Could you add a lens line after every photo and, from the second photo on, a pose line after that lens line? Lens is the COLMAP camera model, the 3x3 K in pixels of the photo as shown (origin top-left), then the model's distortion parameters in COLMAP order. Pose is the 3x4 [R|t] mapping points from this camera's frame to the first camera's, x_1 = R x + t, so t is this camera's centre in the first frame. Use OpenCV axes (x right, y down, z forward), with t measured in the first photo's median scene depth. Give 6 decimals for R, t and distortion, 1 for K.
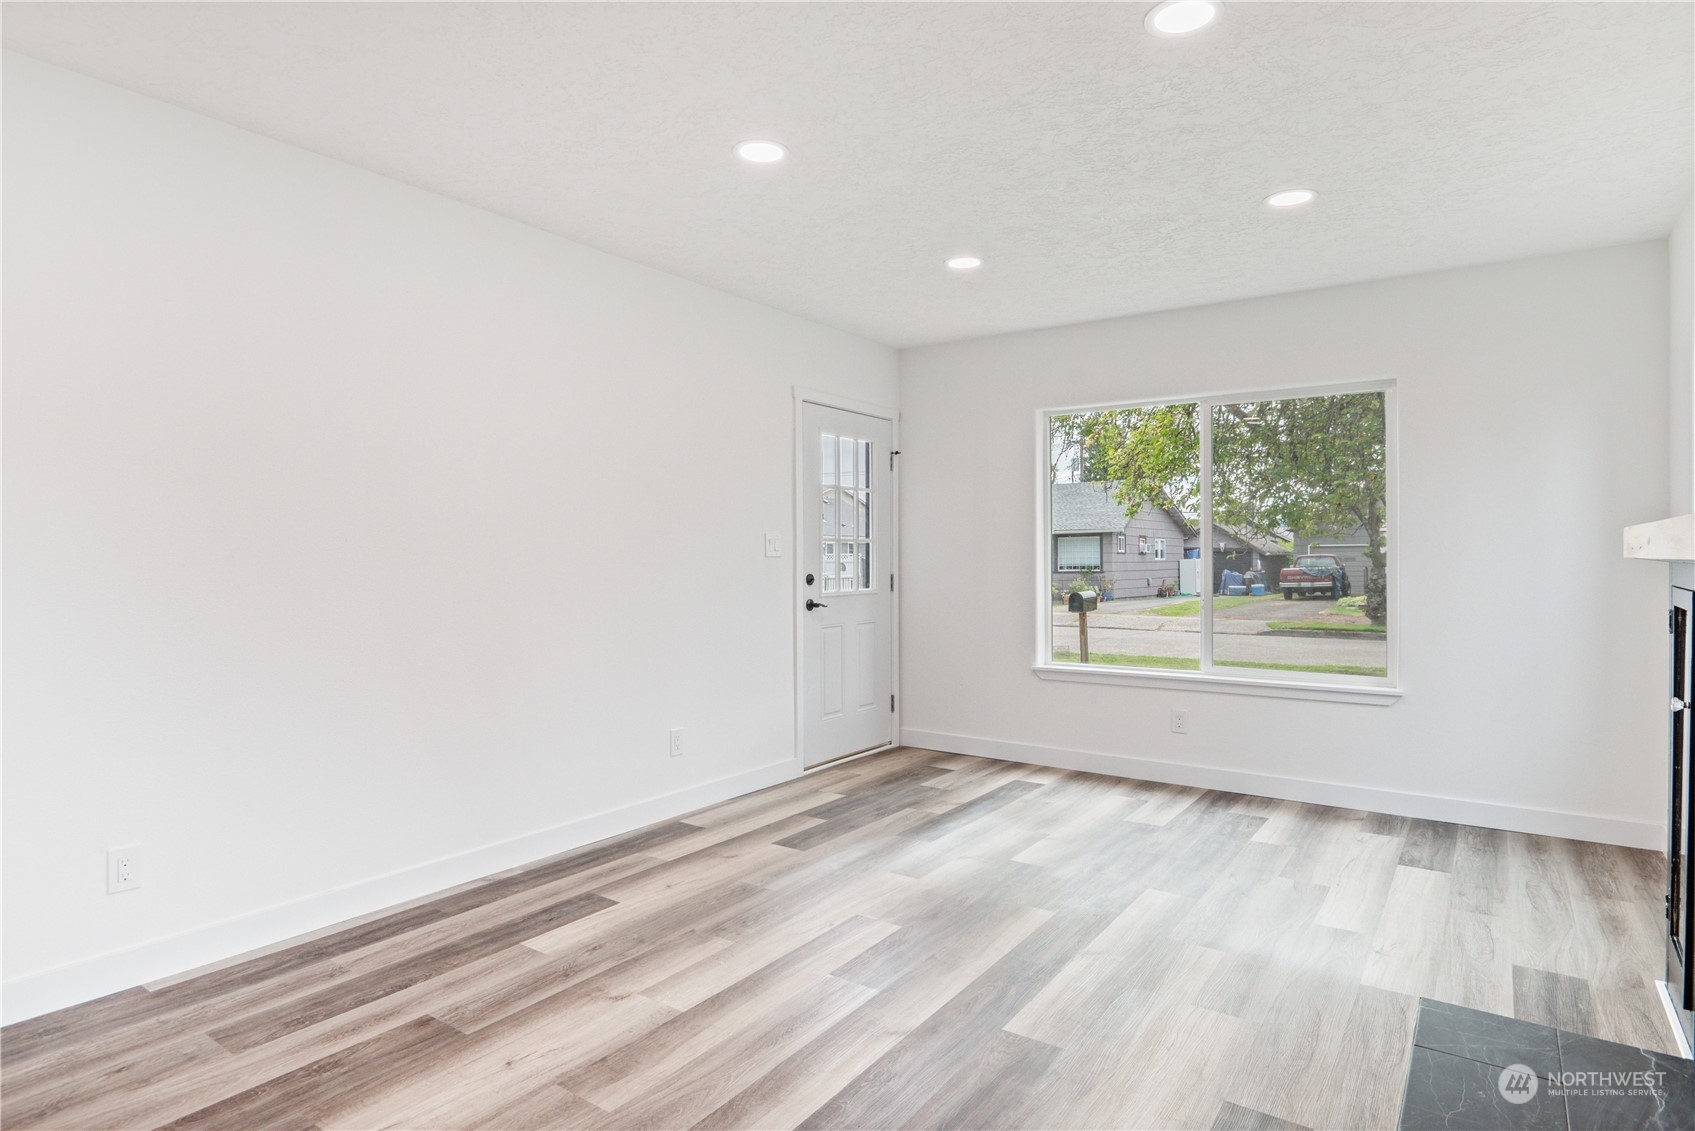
lens RADIAL K [[928.6, 0, 847.5], [0, 928.6, 565.5], [0, 0, 1]] dist [-0.017864, -0.002904]
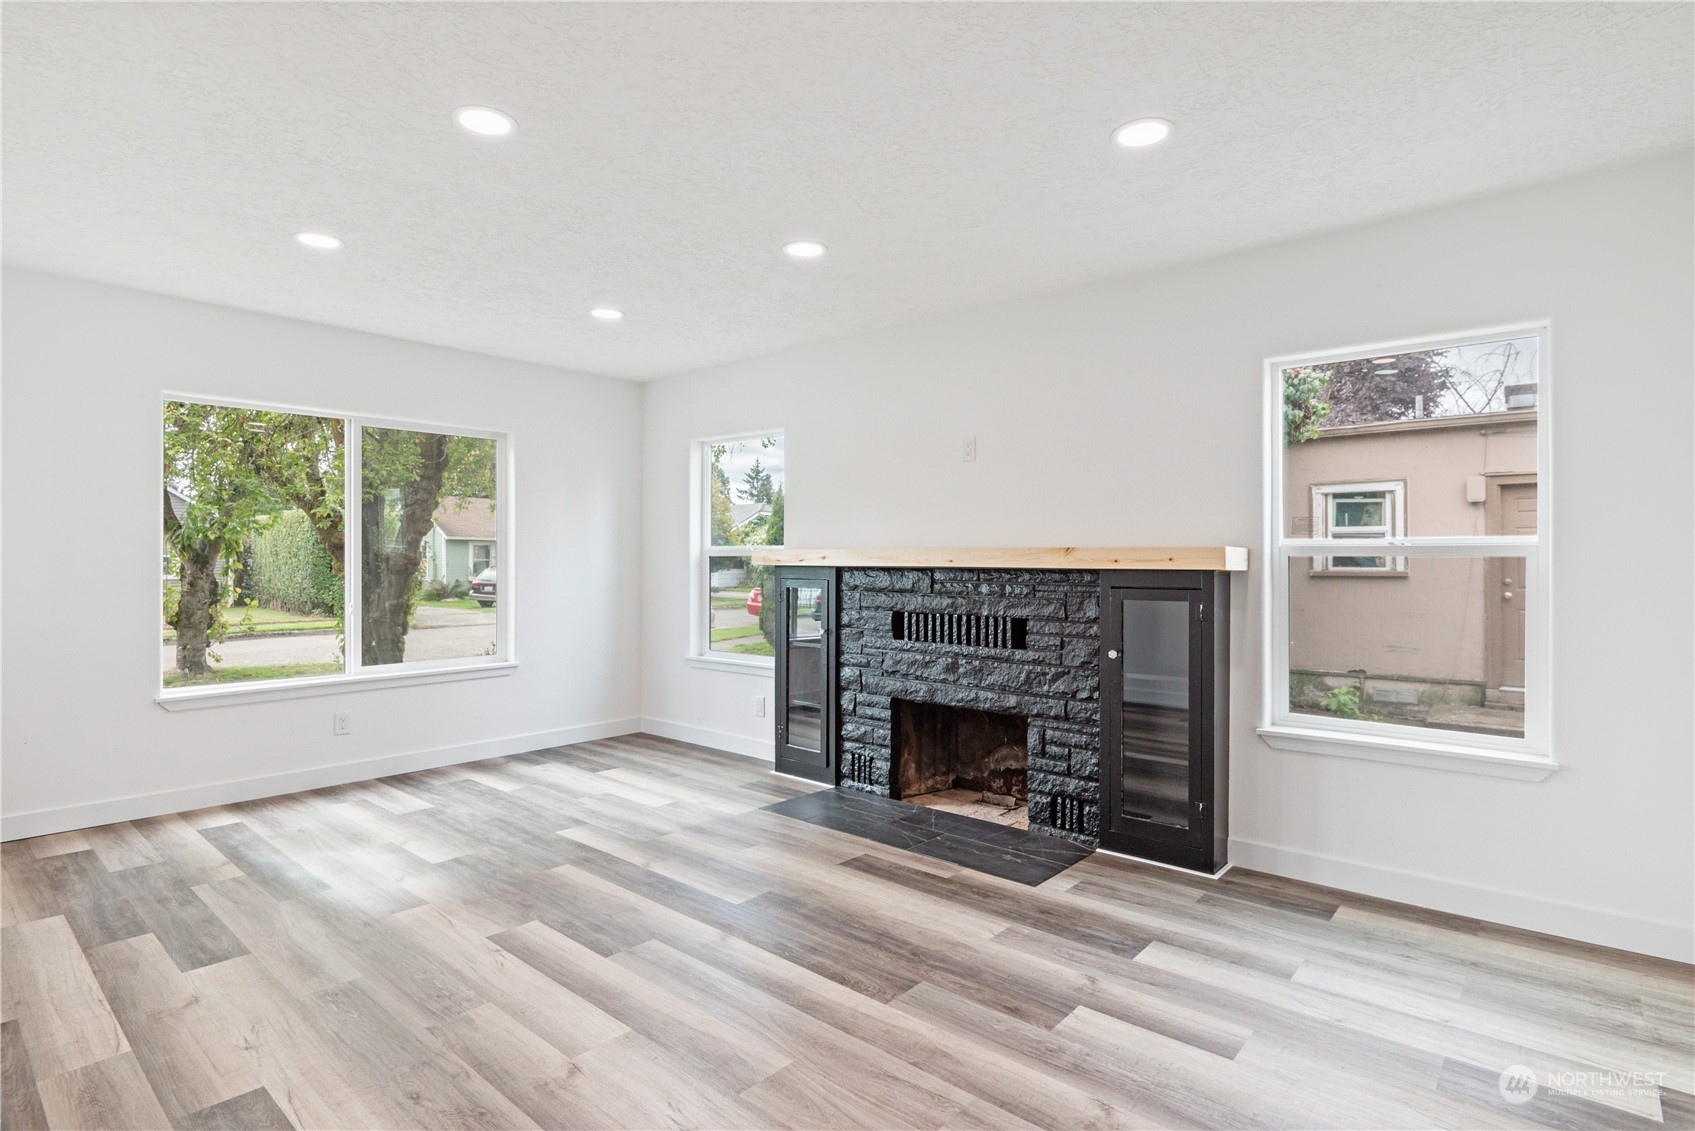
lens RADIAL K [[849.5, 0, 857.2], [0, 849.5, 560.7], [0, 0, 1]] dist [-0.020091, -0.001158]
pose [[0.093164, 0.000949, 0.995650, -0.860261], [0.012291, 0.999922, -0.002103, -0.005390], [-0.995575, 0.012433, 0.093145, 0.556985]]
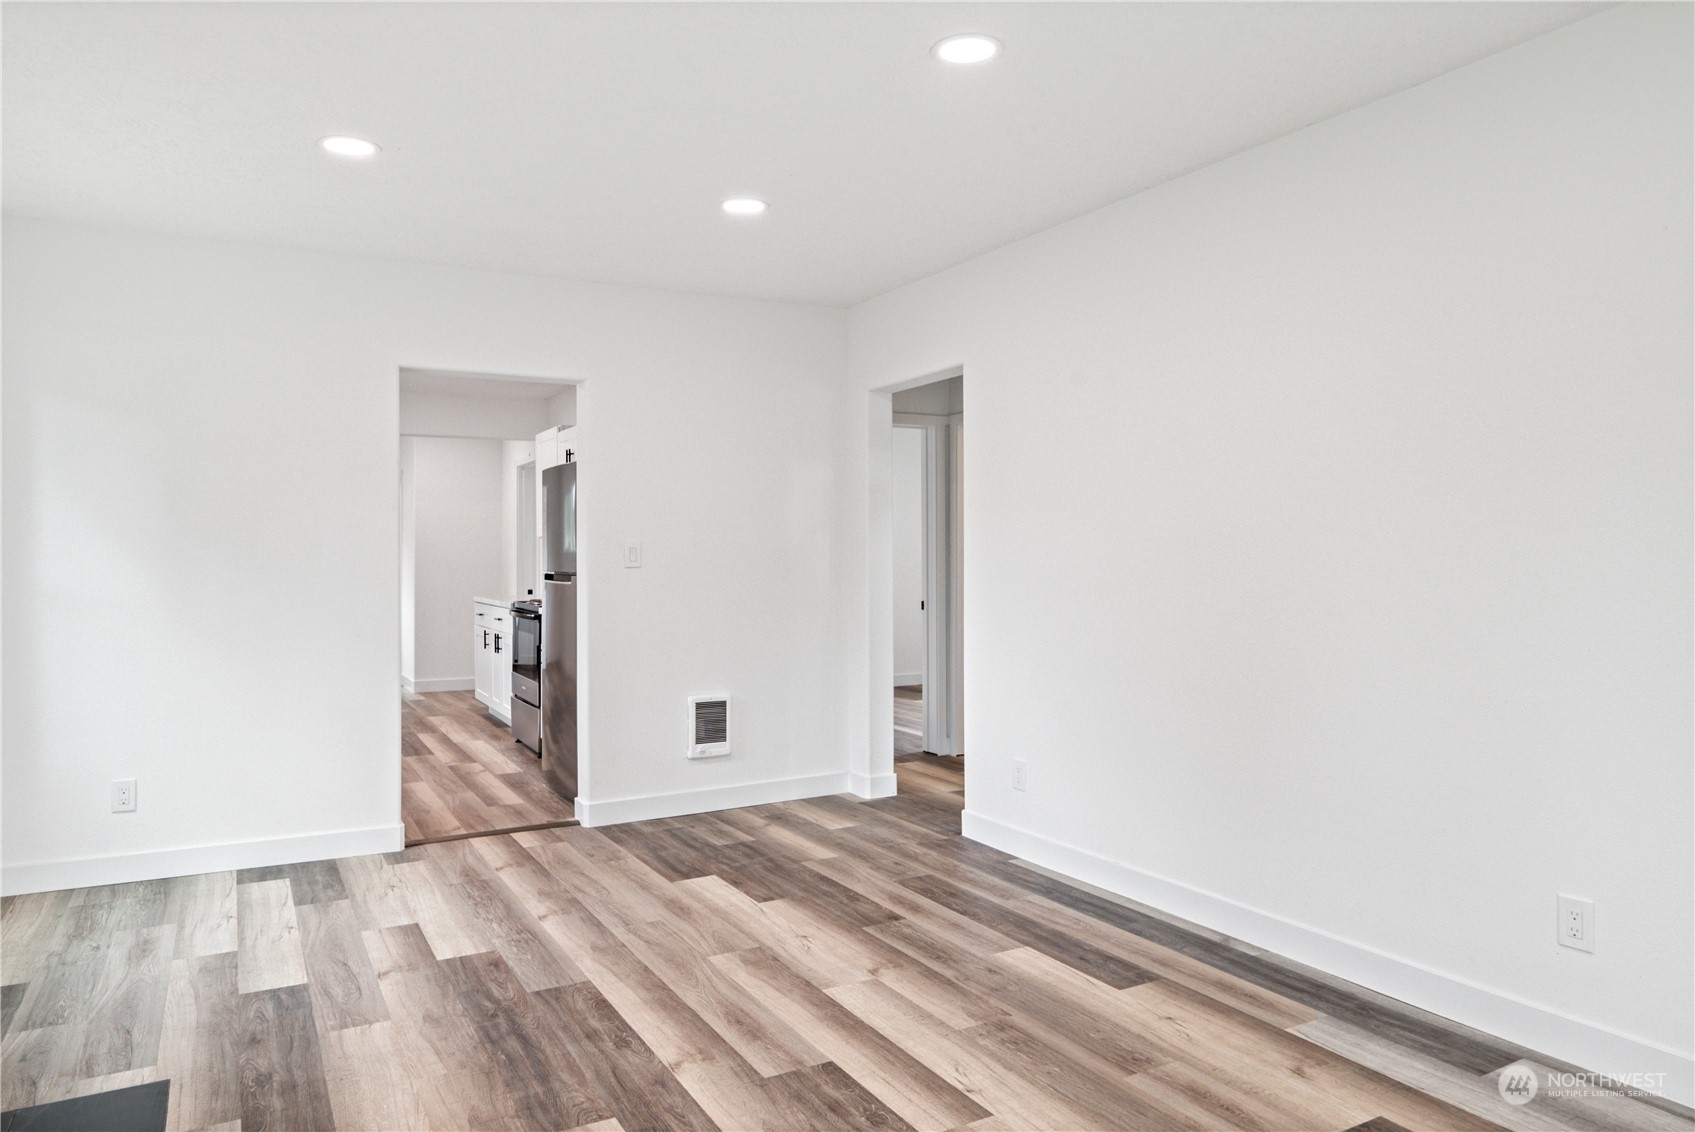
lens RADIAL K [[1138.6, 0, 808.6], [0, 1138.6, 567.6], [0, 0, 1]] dist [-0.007150, -0.017195]
pose [[-0.466704, 0.013729, -0.884307, 0.798791], [-0.006525, 0.999799, 0.018966, -0.018232], [0.884390, 0.014621, -0.466520, 1.307898]]
